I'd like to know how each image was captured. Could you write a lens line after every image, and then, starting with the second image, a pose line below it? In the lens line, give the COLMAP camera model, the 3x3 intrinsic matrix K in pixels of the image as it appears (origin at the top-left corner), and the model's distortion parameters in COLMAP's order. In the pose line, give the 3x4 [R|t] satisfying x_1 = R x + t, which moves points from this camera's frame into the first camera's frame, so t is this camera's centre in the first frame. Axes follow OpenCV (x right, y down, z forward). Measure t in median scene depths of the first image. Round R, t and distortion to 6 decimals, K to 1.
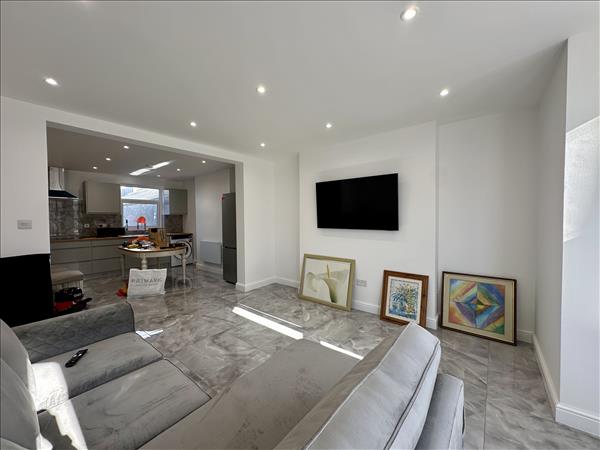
lens RADIAL K [[238.9, 0, 301.9], [0, 238.9, 225.1], [0, 0, 1]] dist [0.002059, 0.000101]
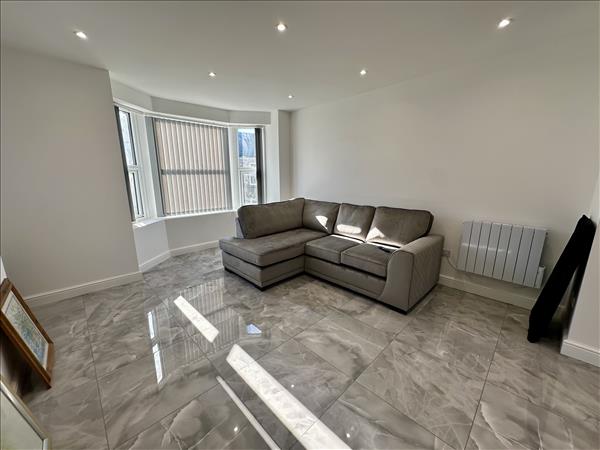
lens RADIAL K [[238.9, 0, 300.3], [0, 238.9, 227.4], [0, 0, 1]] dist [0.002059, 0.000101]
pose [[-0.993508, -0.016412, 0.112570, -0.264334], [0.011273, 0.970466, 0.240974, -0.042631], [-0.113201, 0.240678, -0.963981, 1.525061]]
